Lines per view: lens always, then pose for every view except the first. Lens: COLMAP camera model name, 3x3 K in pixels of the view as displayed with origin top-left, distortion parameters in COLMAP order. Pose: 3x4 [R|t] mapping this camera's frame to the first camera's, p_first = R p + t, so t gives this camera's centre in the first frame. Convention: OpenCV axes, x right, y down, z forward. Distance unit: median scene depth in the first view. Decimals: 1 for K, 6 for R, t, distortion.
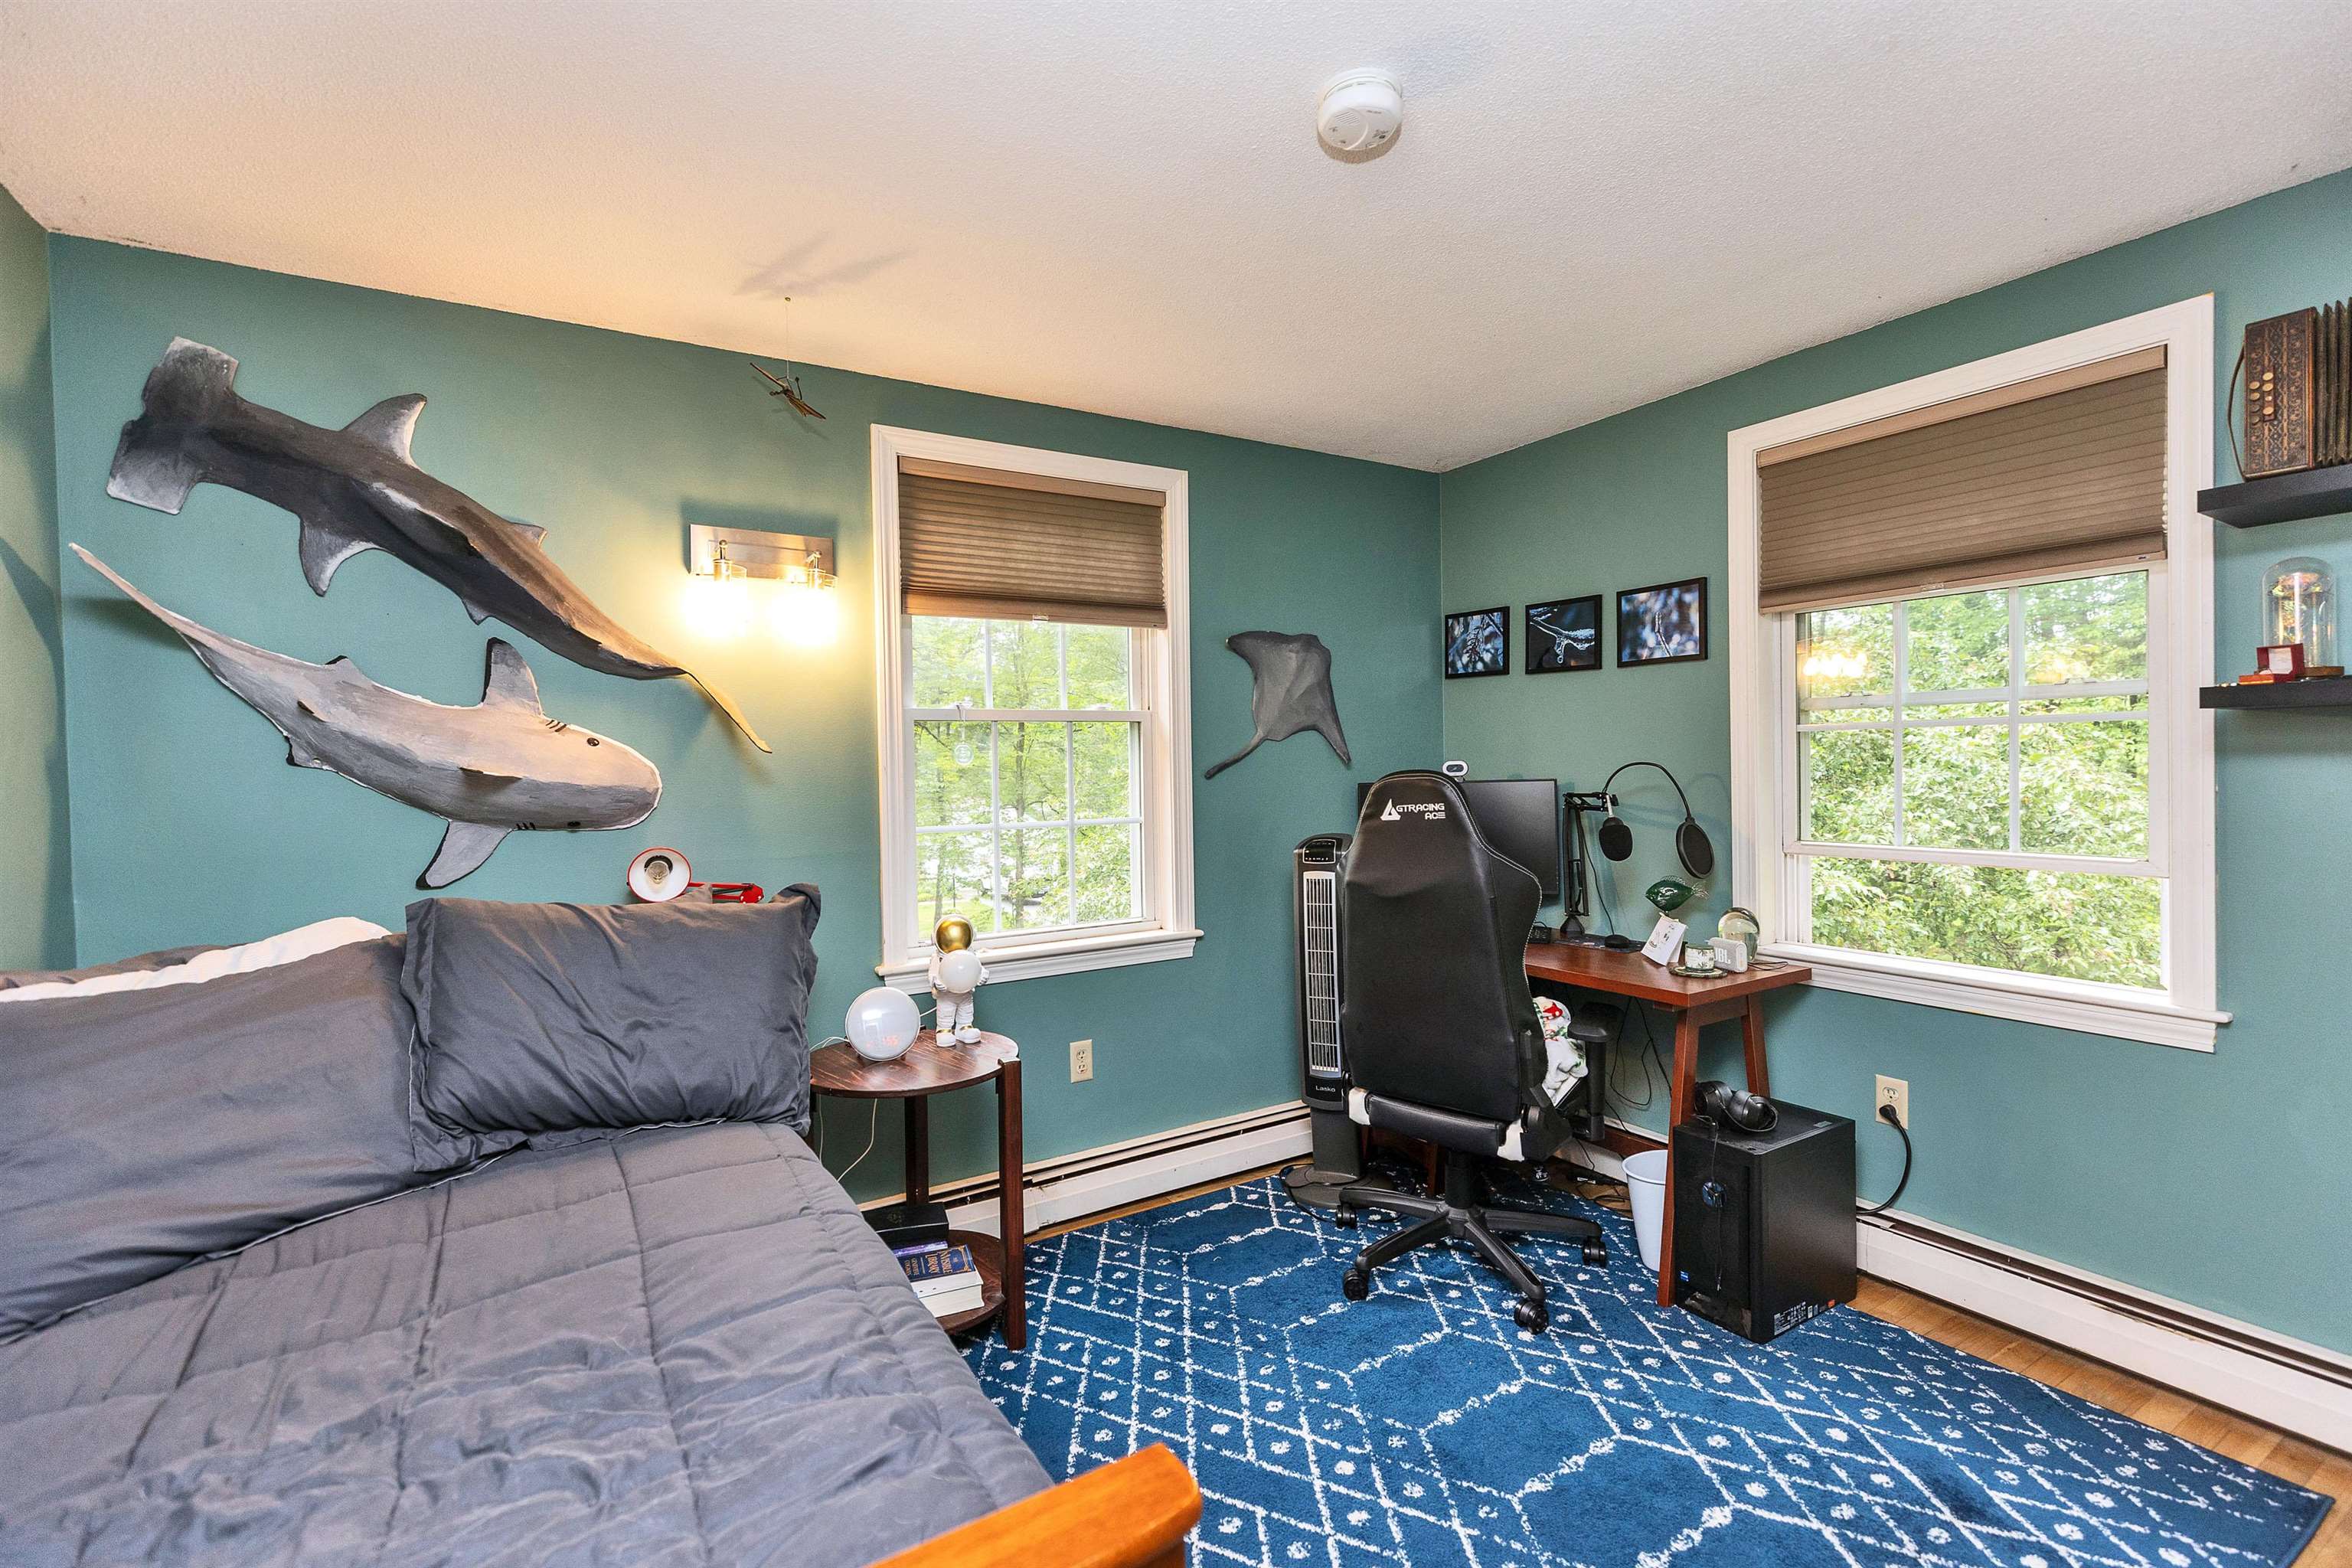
lens RADIAL K [[1048.5, 0, 1165.4], [0, 1048.5, 782.1], [0, 0, 1]] dist [0.001443, -0.000015]
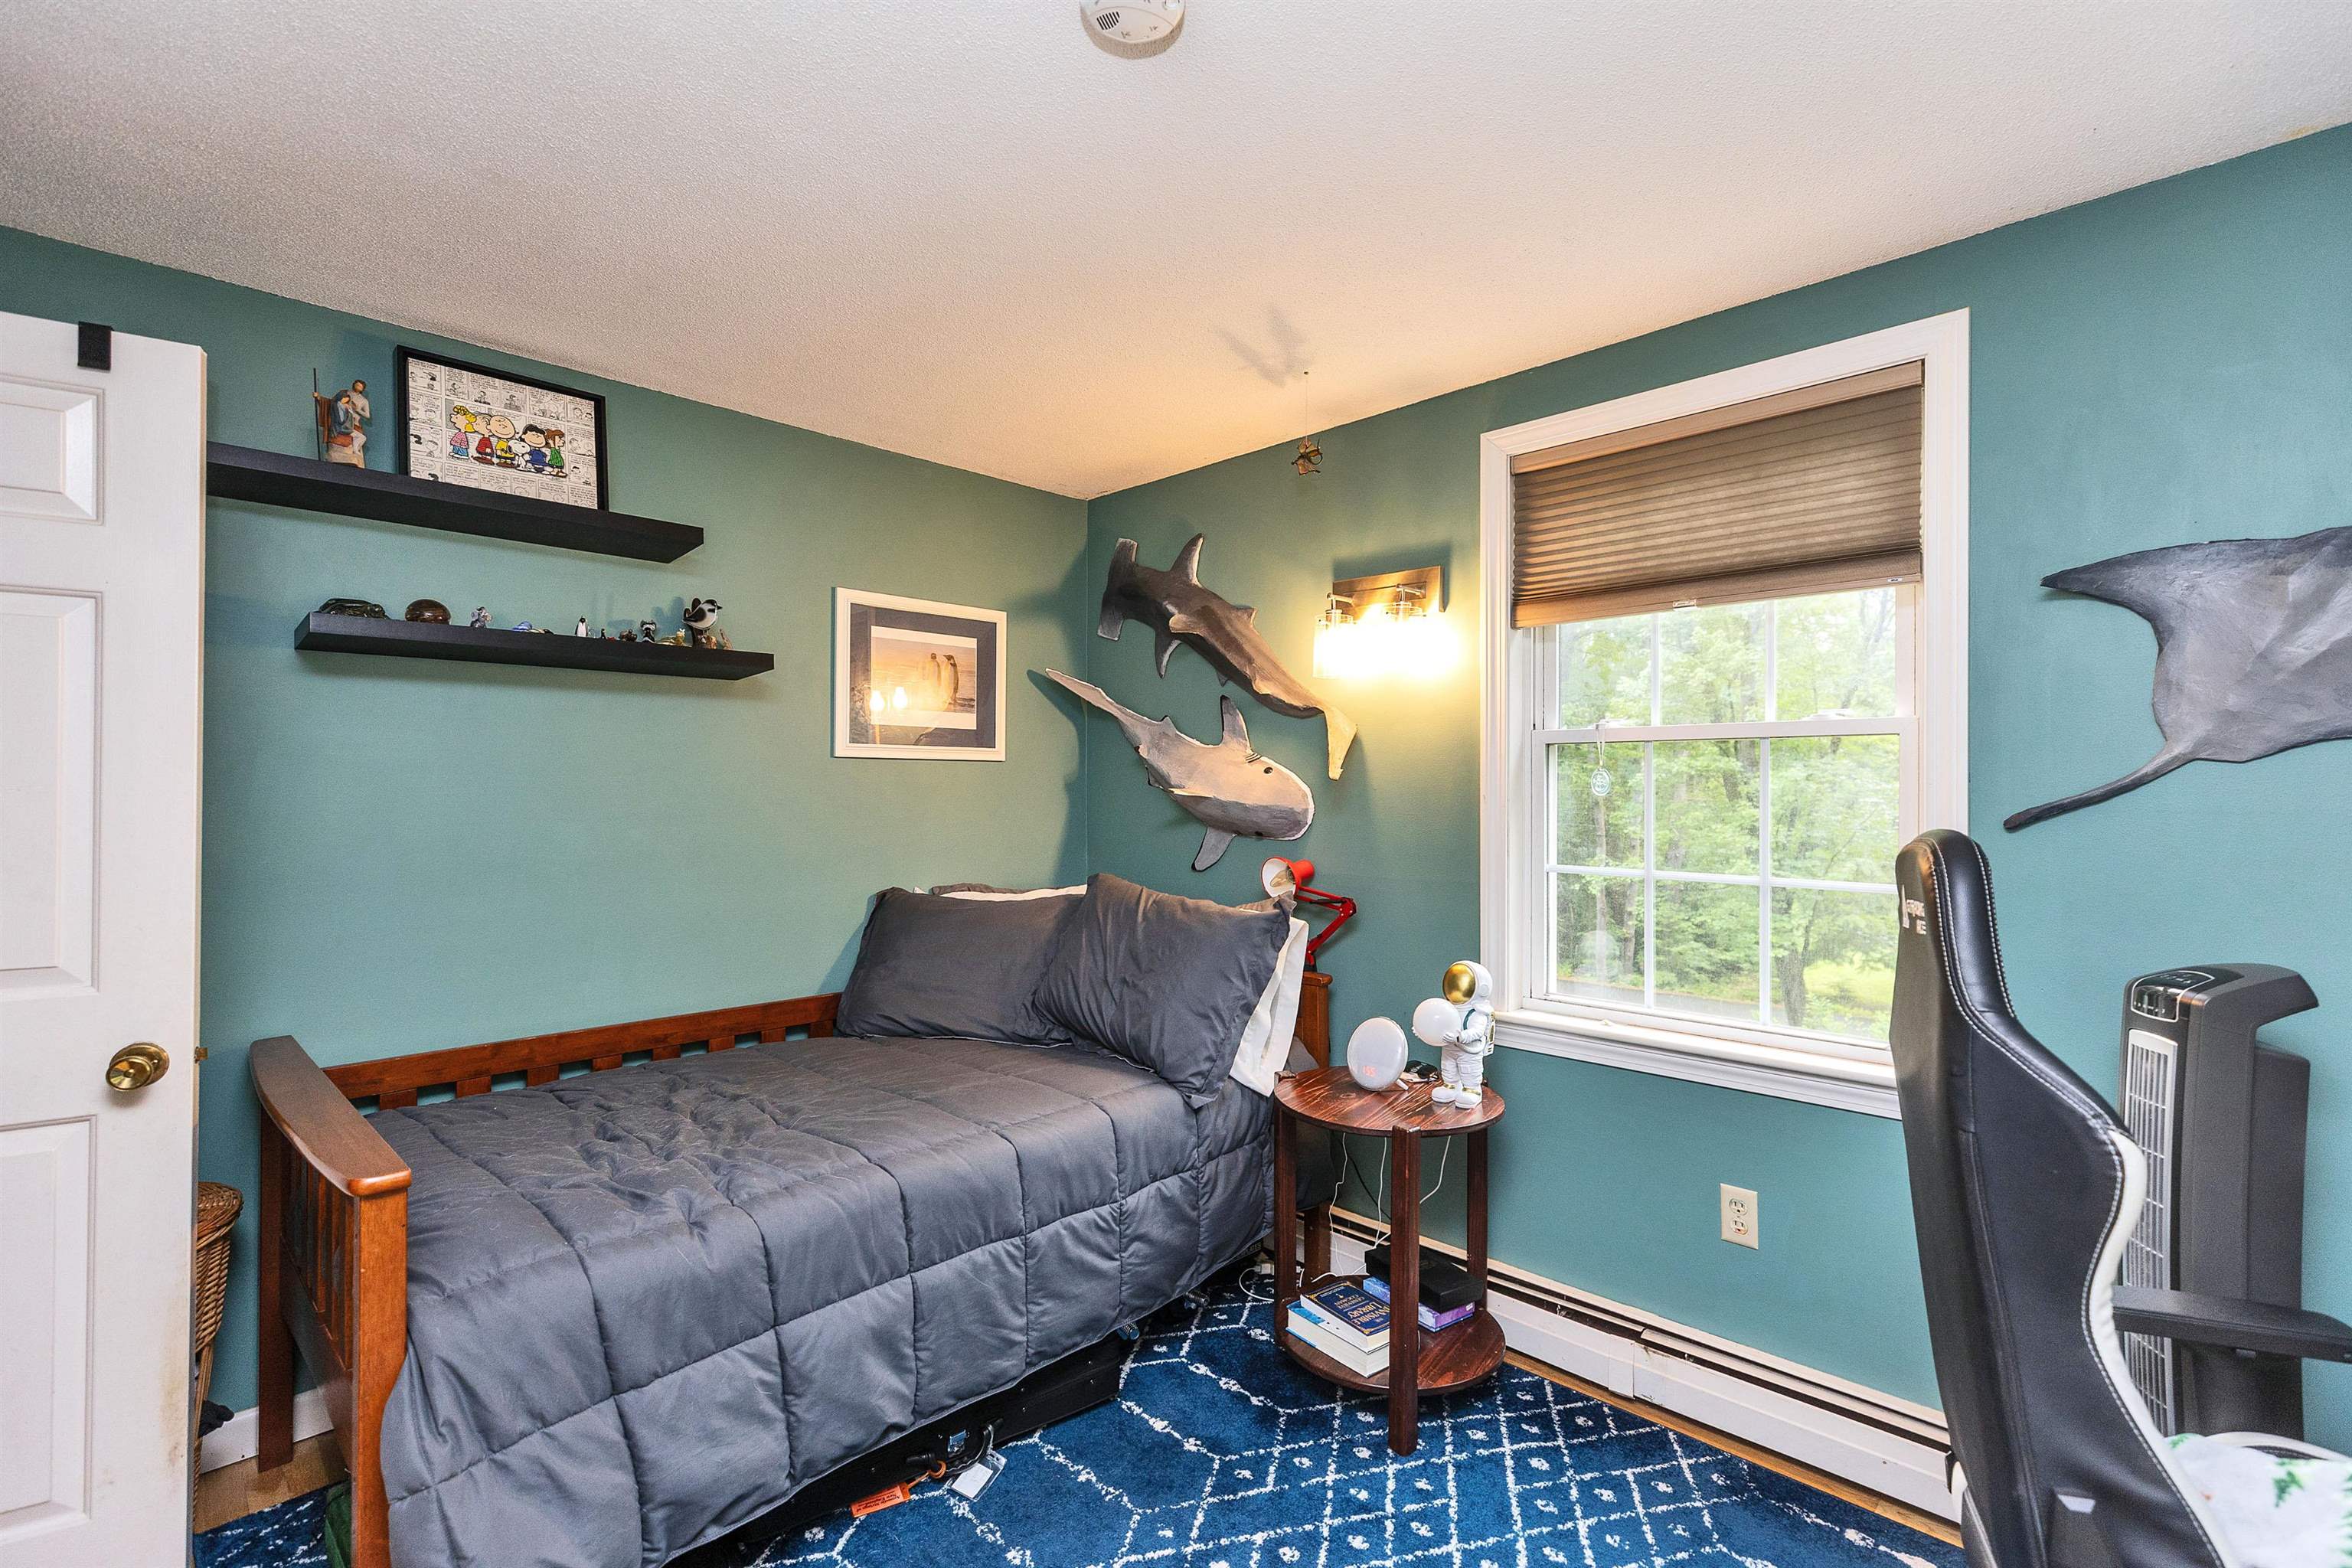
lens RADIAL K [[1048.5, 0, 1165.4], [0, 1048.5, 782.1], [0, 0, 1]] dist [0.001443, -0.000015]
pose [[0.239547, 0.013687, -0.970788, 0.586703], [-0.023681, 0.999686, 0.008251, -0.028238], [0.970596, 0.021013, 0.239796, 0.509557]]
